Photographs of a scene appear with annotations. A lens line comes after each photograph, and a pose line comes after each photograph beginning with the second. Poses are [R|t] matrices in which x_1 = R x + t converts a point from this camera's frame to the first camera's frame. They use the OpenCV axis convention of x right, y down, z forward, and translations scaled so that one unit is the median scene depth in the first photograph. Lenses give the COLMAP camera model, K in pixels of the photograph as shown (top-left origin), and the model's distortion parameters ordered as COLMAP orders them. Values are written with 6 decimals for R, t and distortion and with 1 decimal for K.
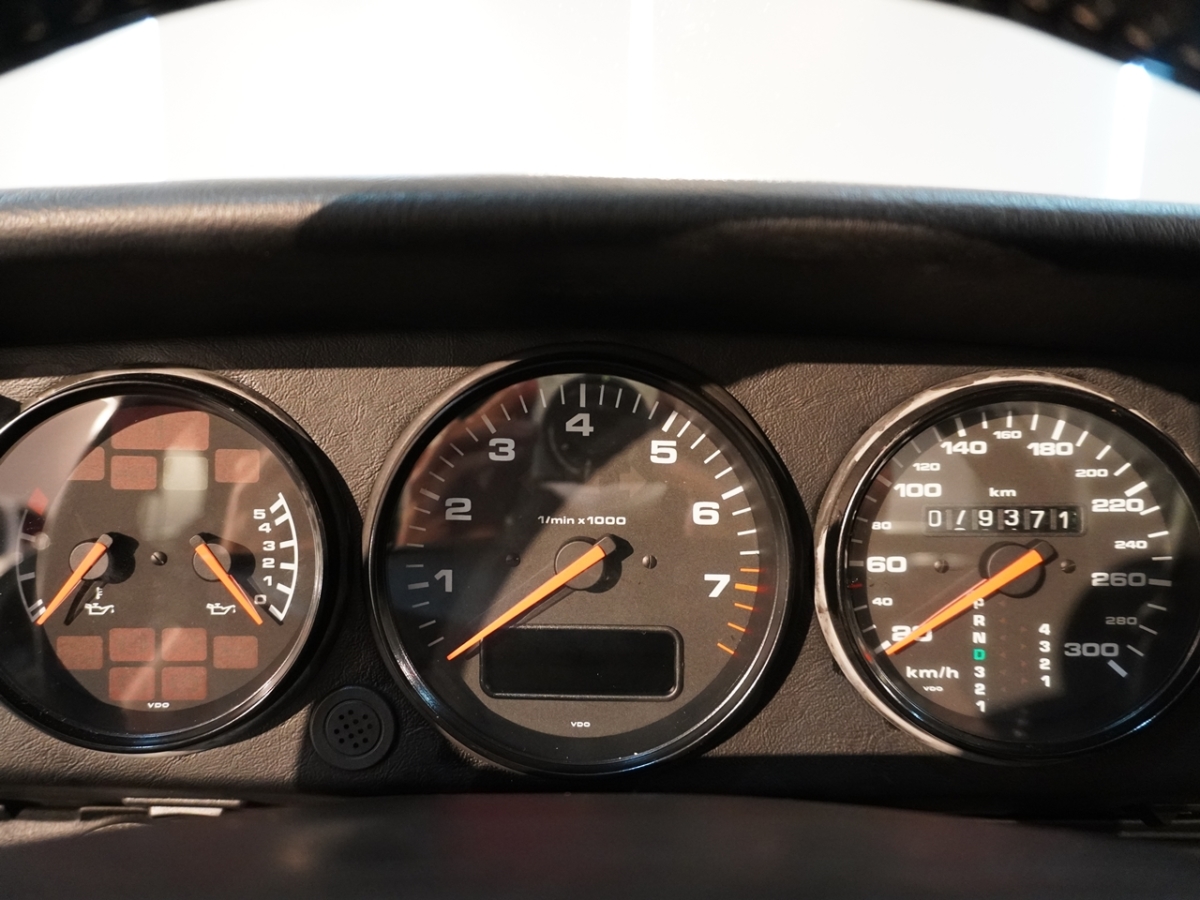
lens RADIAL K [[950.5, 0, 600.0], [0, 950.5, 450.0], [0, 0, 1]] dist [-0.010313, -0.000378]
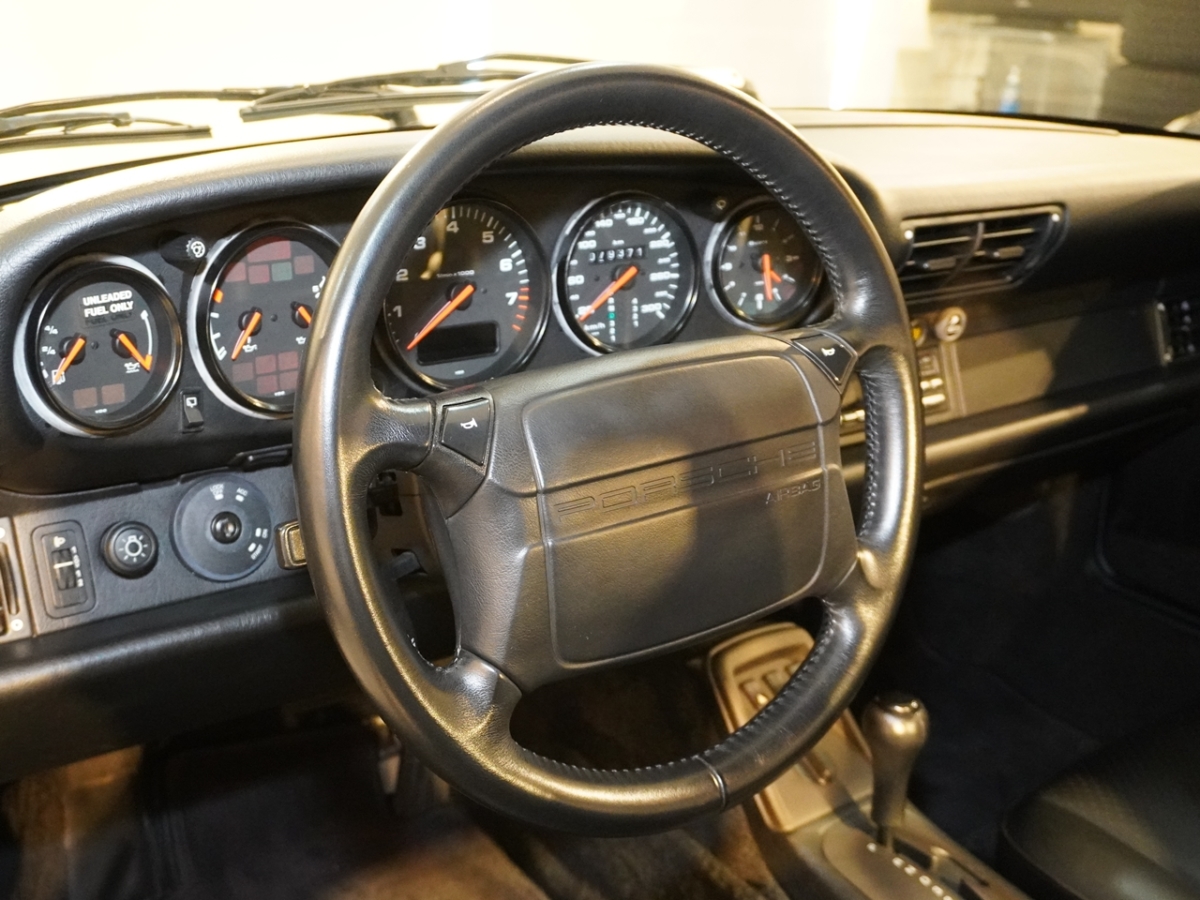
lens RADIAL K [[1033.5, 0, 600.0], [0, 1033.5, 450.0], [0, 0, 1]] dist [-0.065623, -0.002388]
pose [[0.815799, -0.196648, 0.543876, -1.036978], [0.046004, 0.959502, 0.277920, -0.163874], [-0.576503, -0.201706, 0.791807, -1.006248]]
